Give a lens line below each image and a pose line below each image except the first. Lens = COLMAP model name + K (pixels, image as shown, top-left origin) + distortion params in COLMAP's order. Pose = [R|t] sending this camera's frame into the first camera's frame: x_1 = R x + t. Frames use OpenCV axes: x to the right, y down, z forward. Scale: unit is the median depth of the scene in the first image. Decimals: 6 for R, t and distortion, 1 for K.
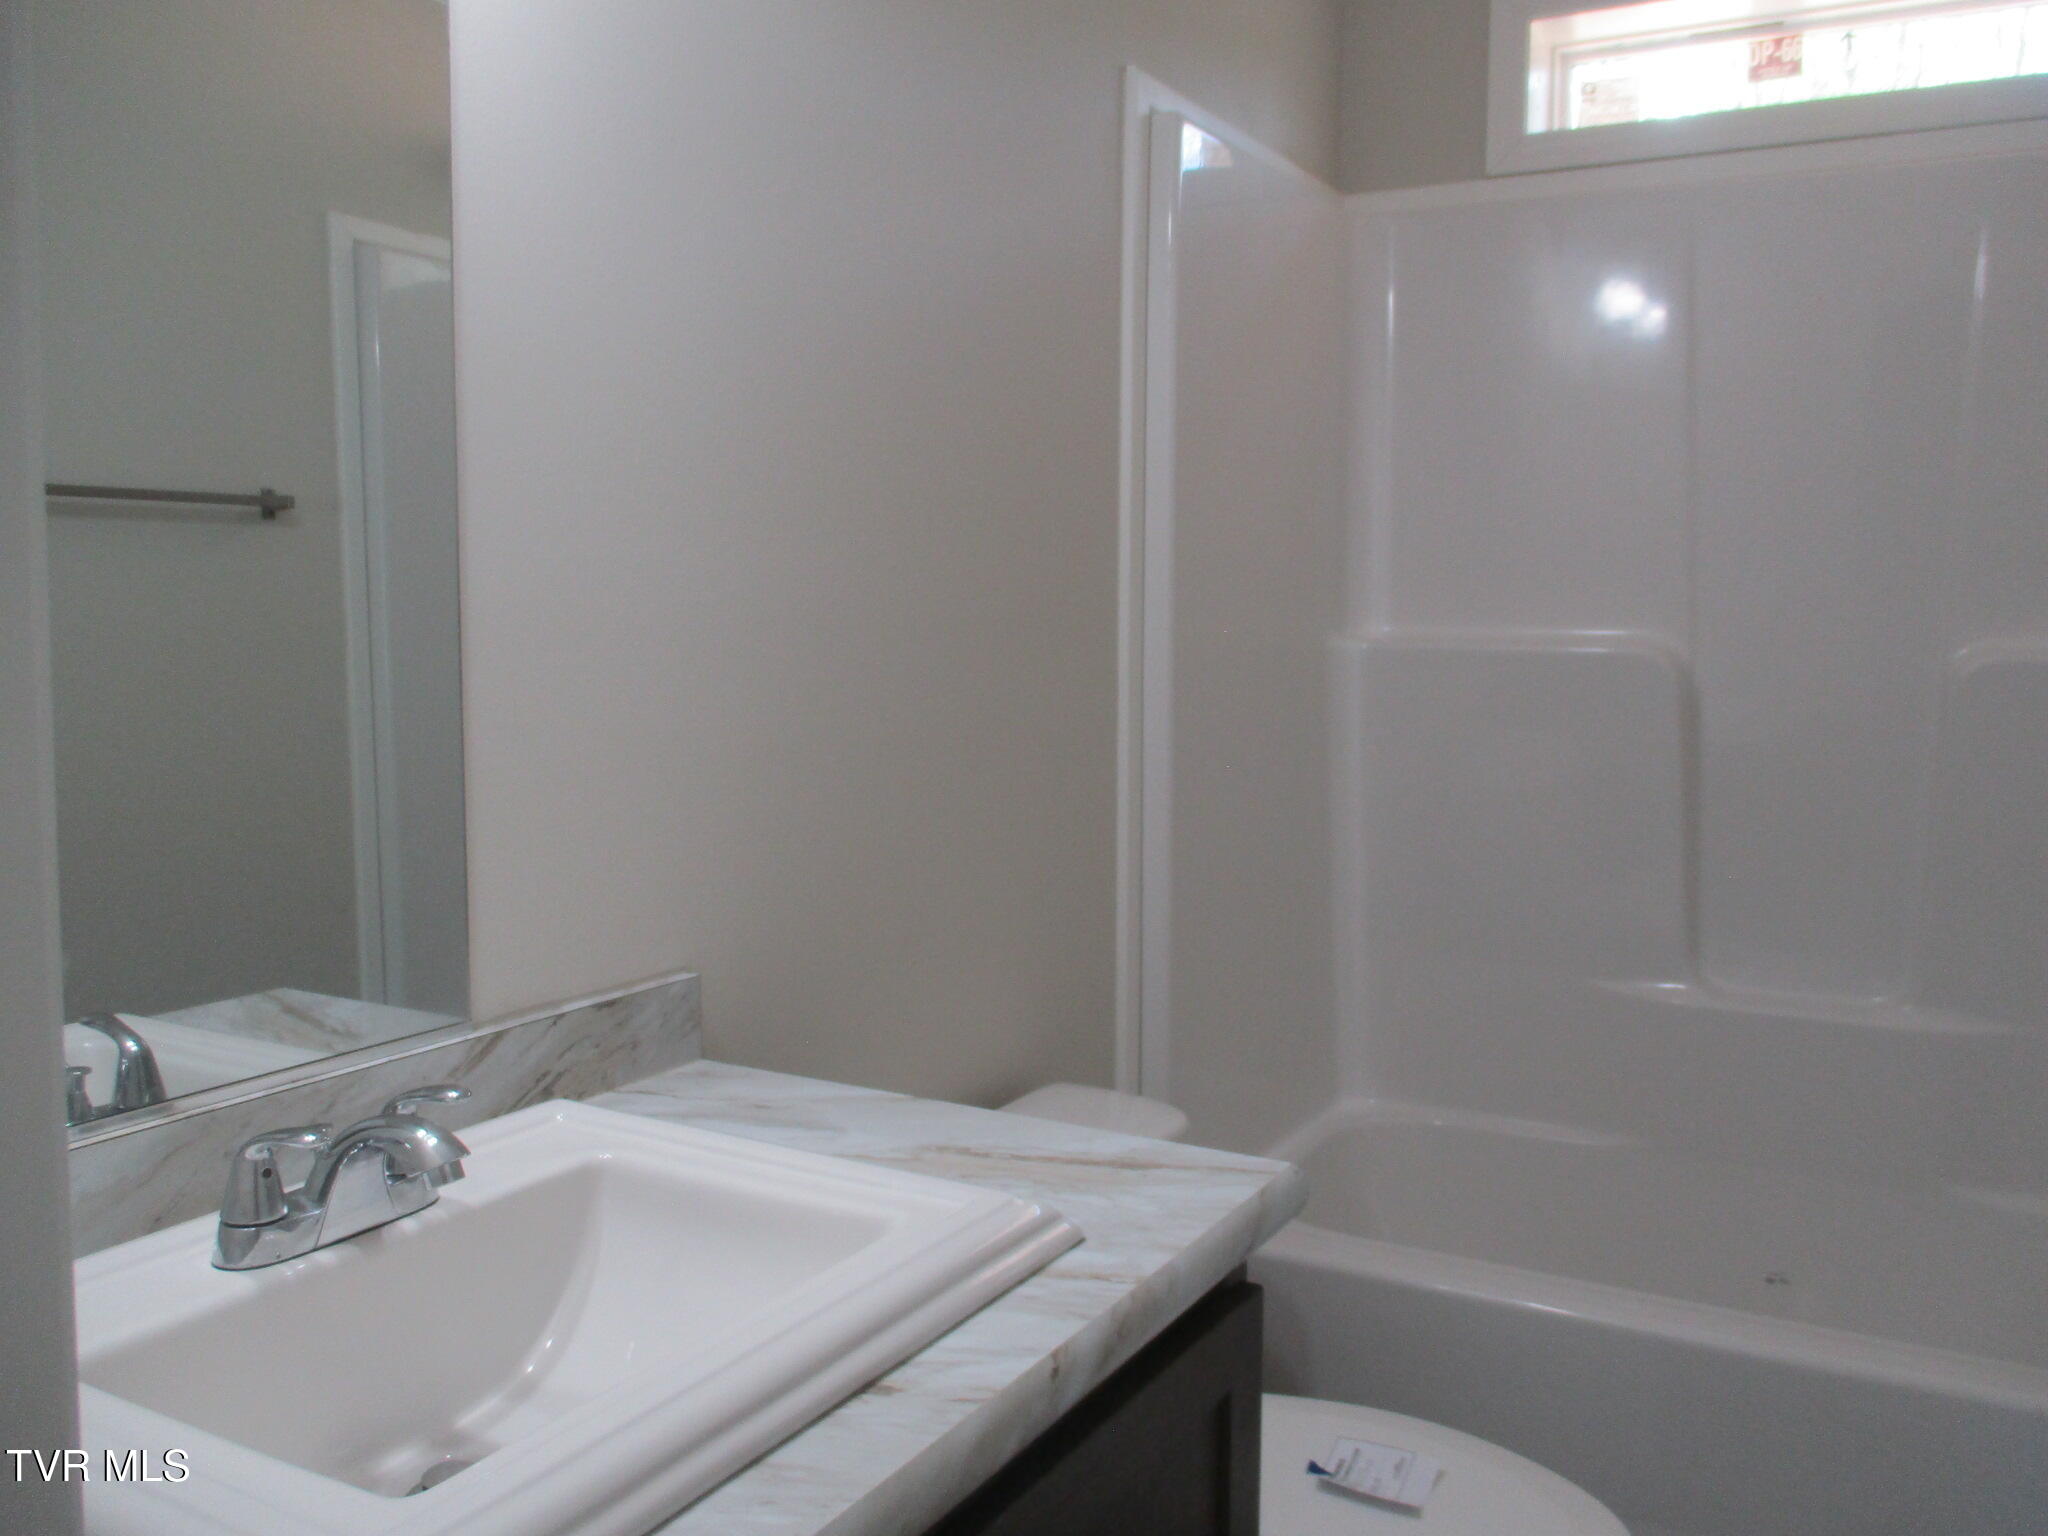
lens RADIAL K [[1789.4, 0, 1024.0], [0, 1789.4, 768.0], [0, 0, 1]] dist [-0.014072, 0.023830]
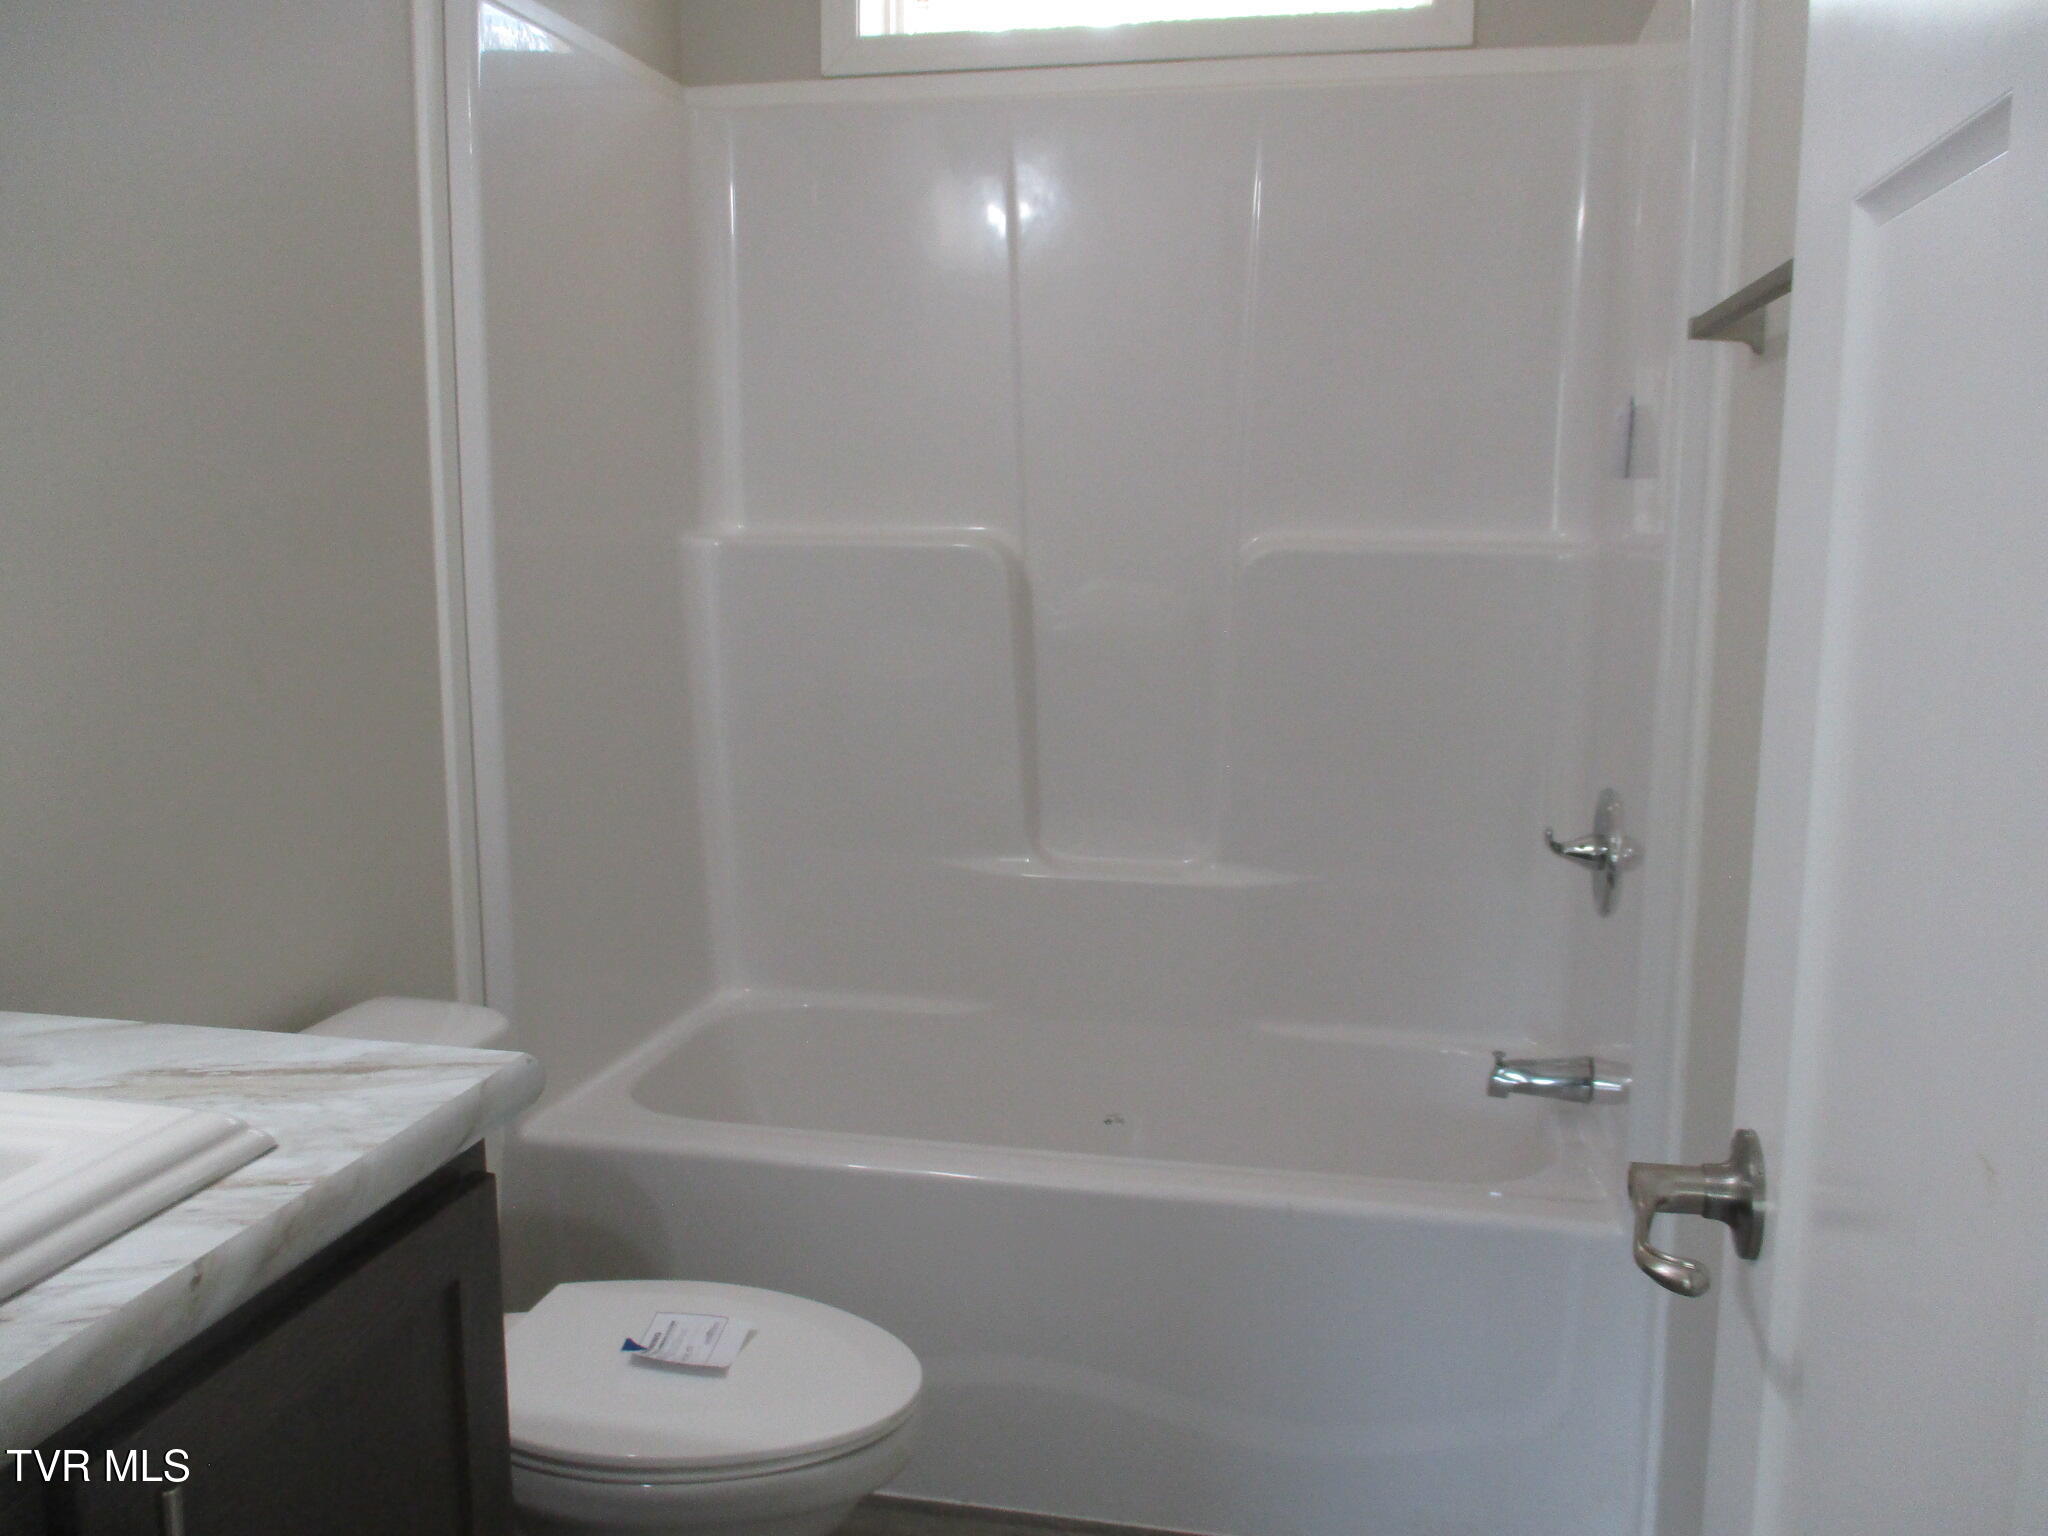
lens RADIAL K [[1789.4, 0, 1024.0], [0, 1789.4, 768.0], [0, 0, 1]] dist [-0.014072, 0.023830]
pose [[0.954681, -0.048796, 0.293604, 0.118145], [0.032585, 0.997675, 0.059857, 0.006936], [-0.295842, -0.047577, 0.954051, -0.043638]]
